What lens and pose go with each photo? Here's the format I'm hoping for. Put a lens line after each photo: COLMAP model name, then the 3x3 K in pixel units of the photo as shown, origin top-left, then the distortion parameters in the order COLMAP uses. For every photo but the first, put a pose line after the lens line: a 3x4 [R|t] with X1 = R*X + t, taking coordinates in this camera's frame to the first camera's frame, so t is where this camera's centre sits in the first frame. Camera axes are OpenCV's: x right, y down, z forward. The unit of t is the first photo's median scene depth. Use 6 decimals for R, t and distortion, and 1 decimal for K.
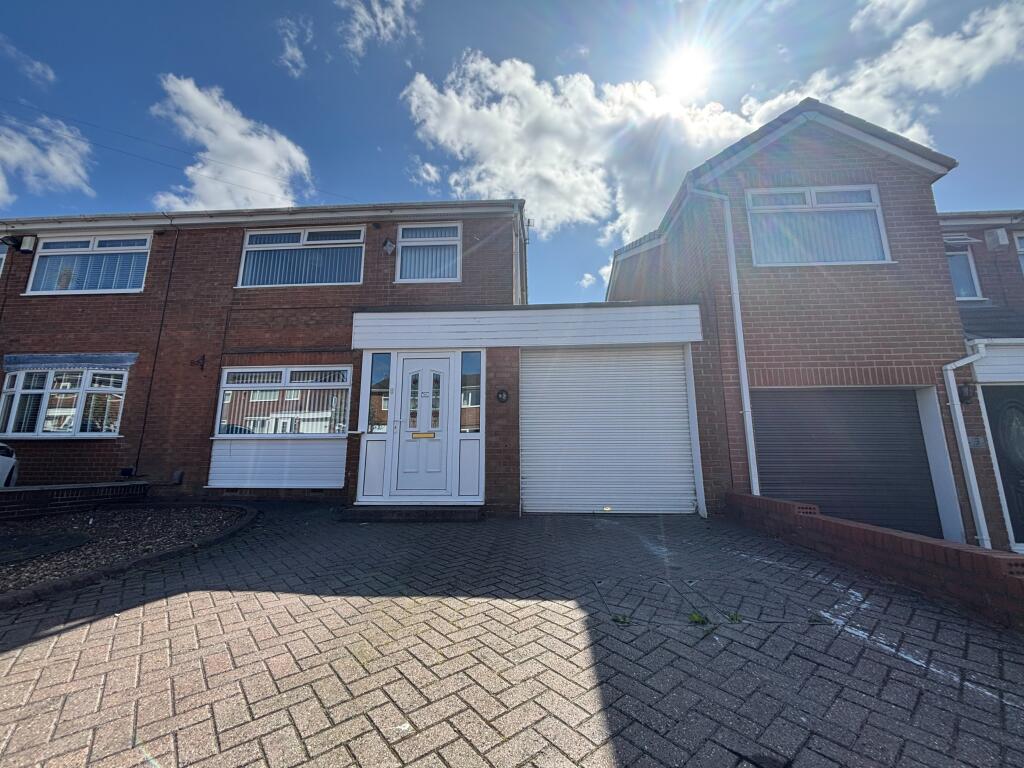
lens RADIAL K [[413.6, 0, 505.5], [0, 413.6, 380.8], [0, 0, 1]] dist [0.001448, 0.000246]
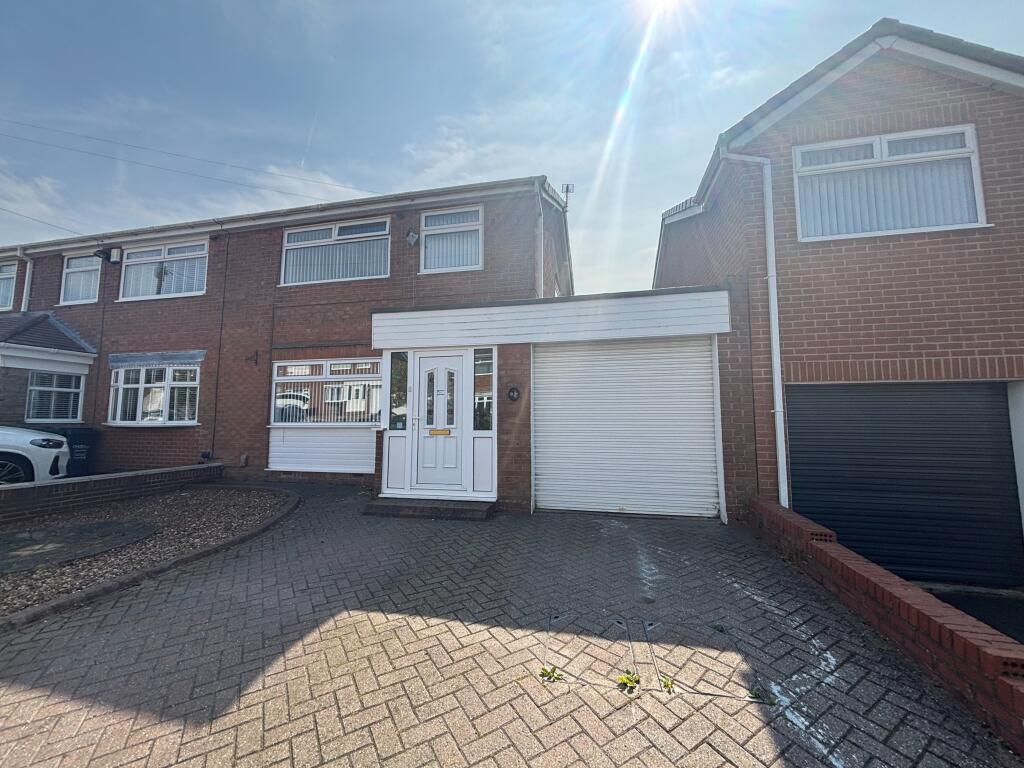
lens RADIAL K [[413.6, 0, 505.5], [0, 413.6, 380.8], [0, 0, 1]] dist [0.001448, 0.000246]
pose [[0.986125, -0.015141, -0.165313, 0.130631], [0.031612, 0.994737, 0.097460, -0.087465], [0.162968, -0.101333, 0.981414, 0.023642]]
